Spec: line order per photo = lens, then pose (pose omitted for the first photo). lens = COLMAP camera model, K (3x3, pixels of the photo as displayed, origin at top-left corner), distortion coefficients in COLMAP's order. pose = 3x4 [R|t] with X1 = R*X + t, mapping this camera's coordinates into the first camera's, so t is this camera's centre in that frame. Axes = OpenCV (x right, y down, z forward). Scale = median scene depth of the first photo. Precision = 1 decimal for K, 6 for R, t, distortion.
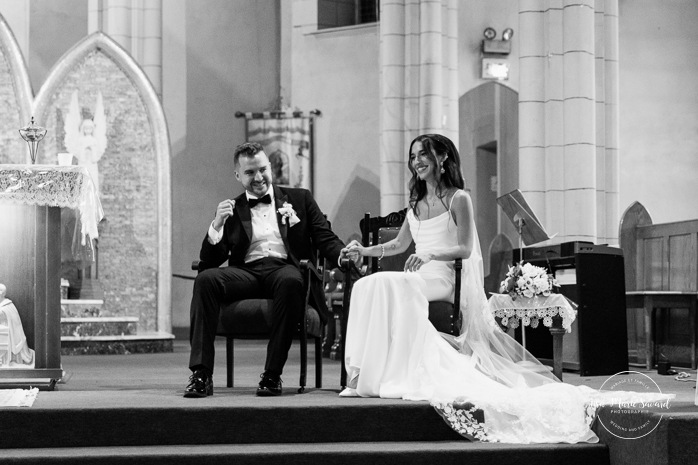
lens RADIAL K [[1528.6, 0, 349.0], [0, 1528.6, 232.5], [0, 0, 1]] dist [0.015967, -0.085742]
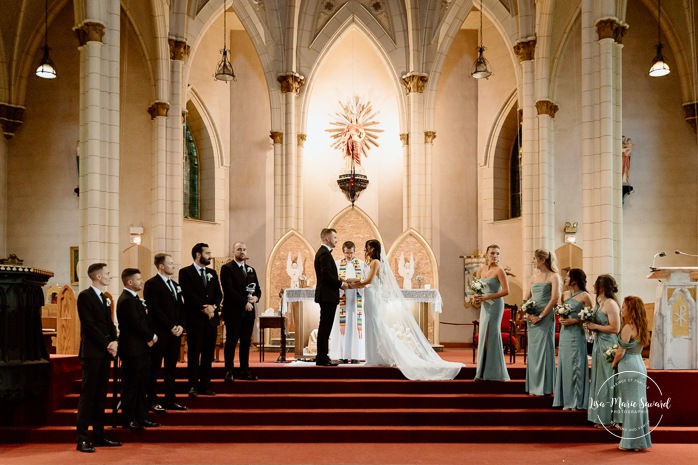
lens RADIAL K [[708.2, 0, 348.4], [0, 708.2, 315.5], [0, 0, 1]] dist [-0.009901, -0.002967]
pose [[0.980876, -0.002921, -0.194612, -0.034523], [0.007470, 0.999716, 0.022644, -0.011559], [0.194490, -0.023665, 0.980619, -0.198238]]
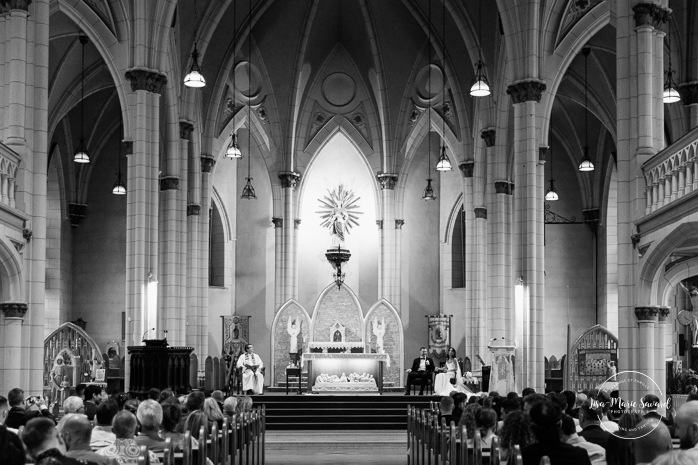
lens RADIAL K [[1030.3, 0, 430.6], [0, 1030.3, 334.8], [0, 0, 1]] dist [-0.007786, -0.009706]
pose [[0.995773, -0.001478, -0.091839, 0.153185], [0.001988, 0.999983, 0.005465, -0.062564], [0.091829, -0.005625, 0.995759, -1.274865]]
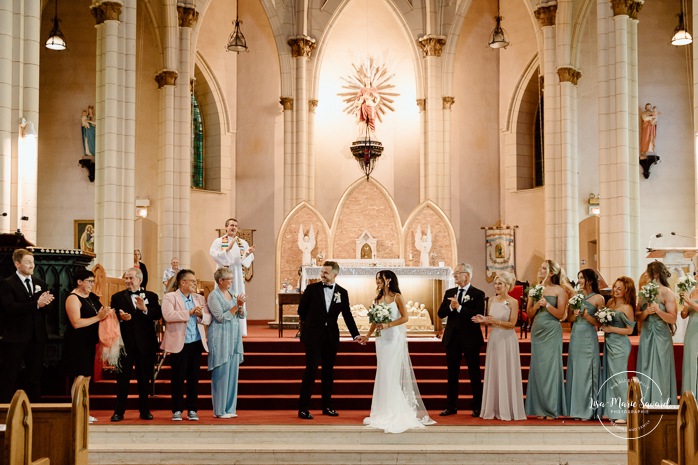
lens RADIAL K [[839.0, 0, 350.6], [0, 839.0, 271.4], [0, 0, 1]] dist [-0.013264, -0.034629]
pose [[0.978870, -0.008056, -0.204325, -0.010077], [0.008595, 0.999962, 0.001754, -0.018599], [0.204303, -0.003473, 0.978902, -0.352037]]
